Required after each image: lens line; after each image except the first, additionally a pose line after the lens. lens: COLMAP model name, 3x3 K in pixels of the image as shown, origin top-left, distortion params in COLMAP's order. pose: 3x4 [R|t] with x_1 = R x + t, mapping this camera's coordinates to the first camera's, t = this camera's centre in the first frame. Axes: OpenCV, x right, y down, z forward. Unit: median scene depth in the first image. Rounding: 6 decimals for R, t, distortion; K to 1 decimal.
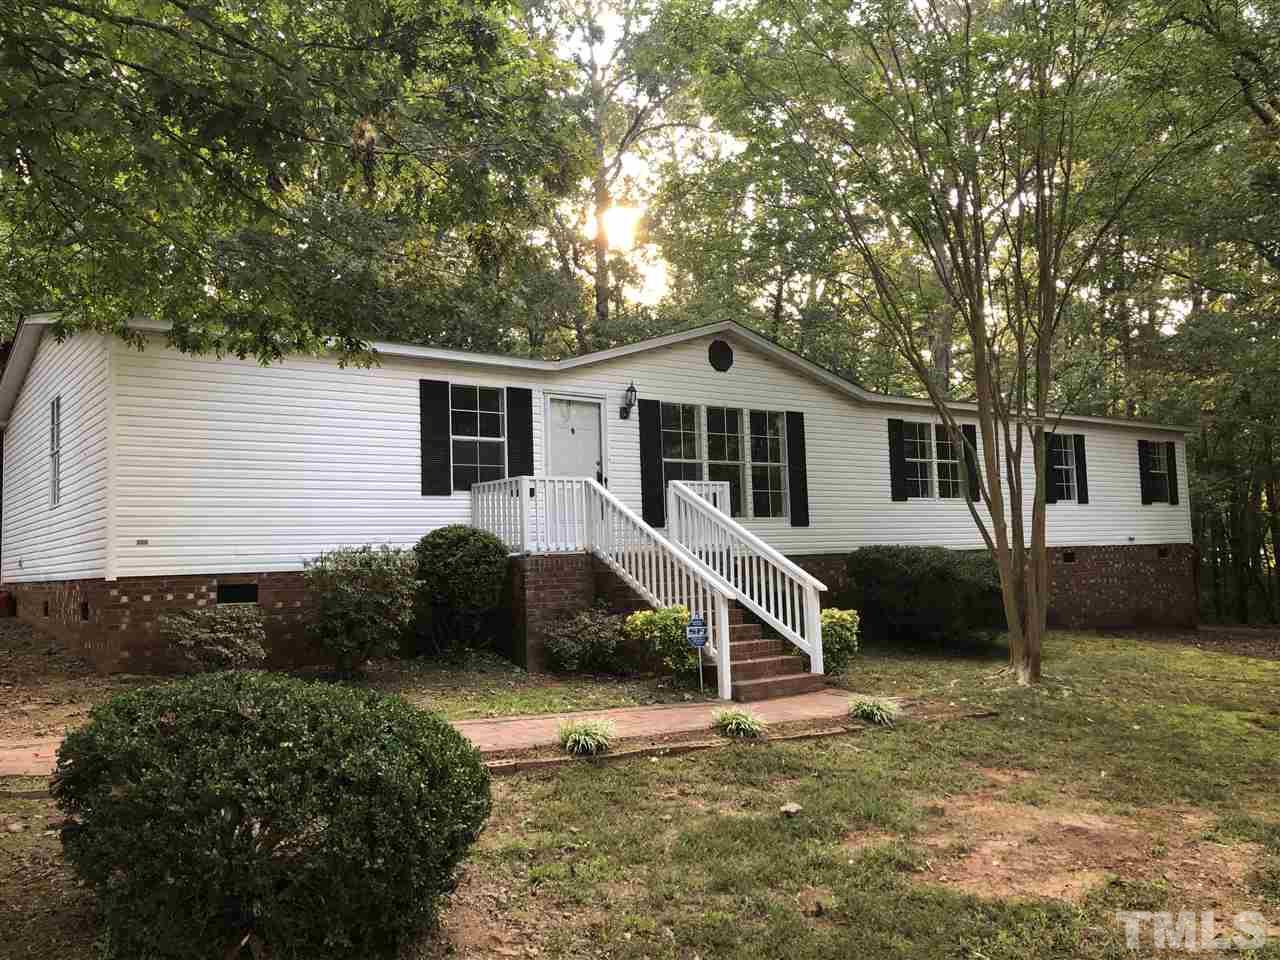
lens RADIAL K [[1054.8, 0, 638.8], [0, 1054.8, 477.6], [0, 0, 1]] dist [0.000109, -0.003484]
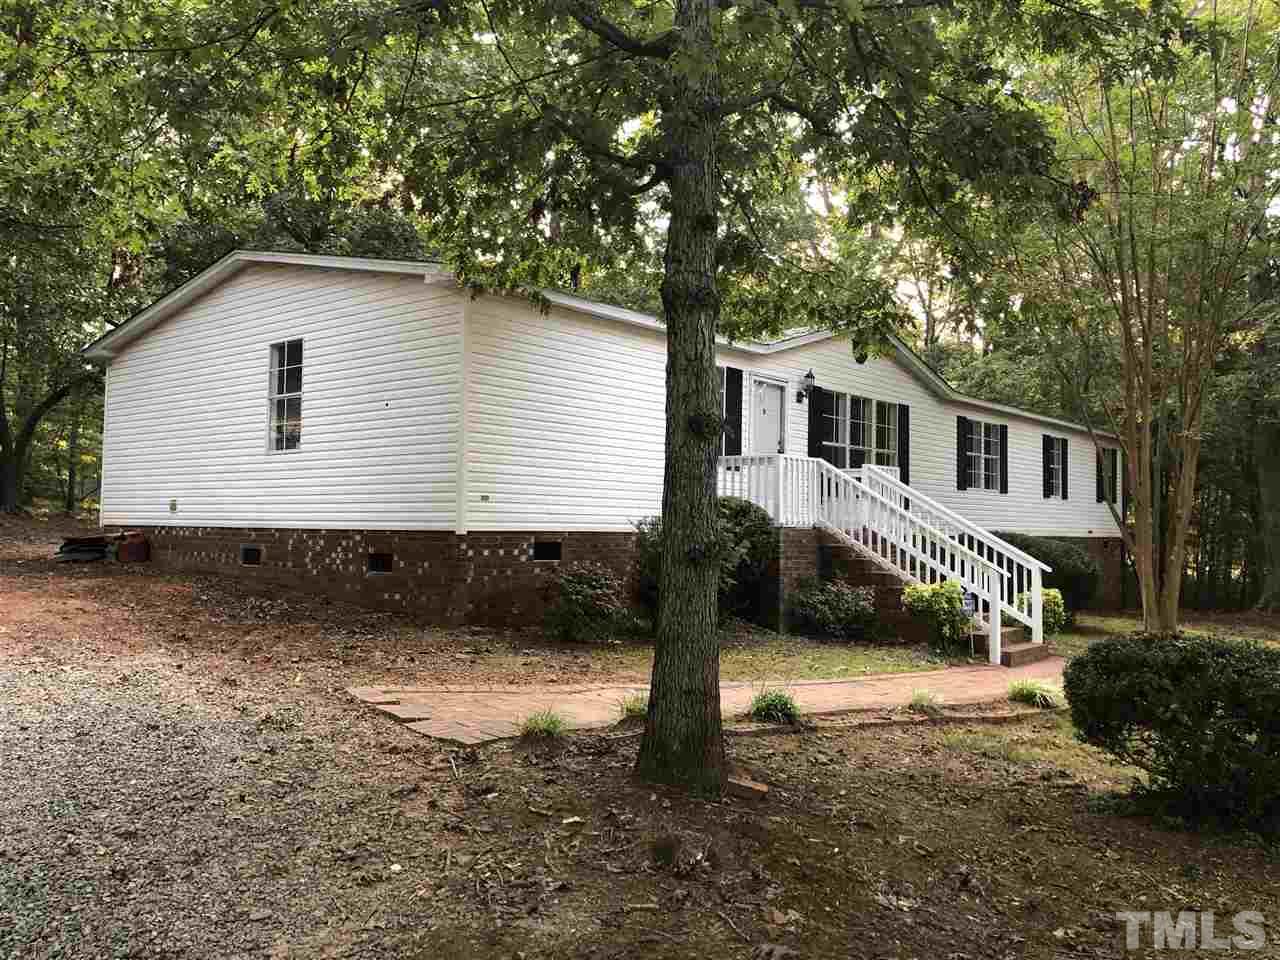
lens RADIAL K [[1054.8, 0, 641.6], [0, 1054.8, 482.5], [0, 0, 1]] dist [0.000109, -0.003484]
pose [[0.972761, 0.061923, 0.223387, -0.485403], [-0.071187, 0.996895, 0.033653, 0.001201], [-0.220609, -0.048638, 0.974149, -0.024311]]
